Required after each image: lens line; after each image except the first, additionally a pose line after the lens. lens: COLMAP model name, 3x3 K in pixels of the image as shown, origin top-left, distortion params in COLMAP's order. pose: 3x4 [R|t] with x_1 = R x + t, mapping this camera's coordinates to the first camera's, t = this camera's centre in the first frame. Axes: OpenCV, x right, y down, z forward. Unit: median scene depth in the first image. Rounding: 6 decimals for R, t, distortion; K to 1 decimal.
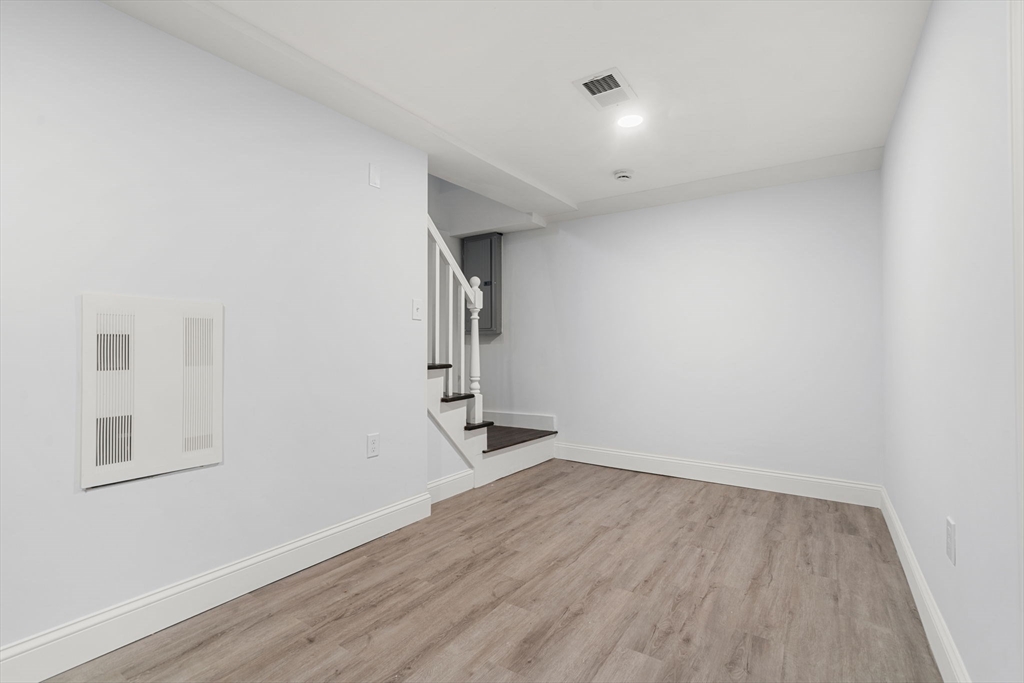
lens RADIAL K [[467.8, 0, 512.8], [0, 467.8, 339.3], [0, 0, 1]] dist [-0.005417, 0.001813]
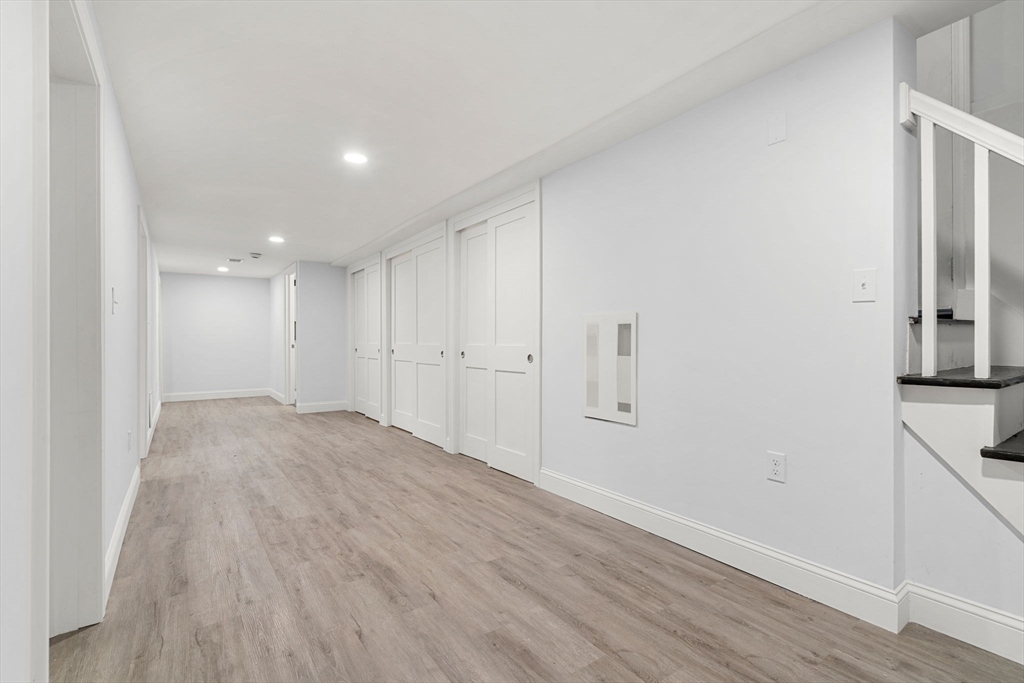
lens RADIAL K [[467.8, 0, 512.8], [0, 467.8, 344.5], [0, 0, 1]] dist [-0.005417, 0.001813]
pose [[-0.359206, 0.006489, -0.933236, 0.751158], [0.014857, 0.999889, 0.001234, 0.011428], [0.933140, -0.013422, -0.359263, 1.073847]]
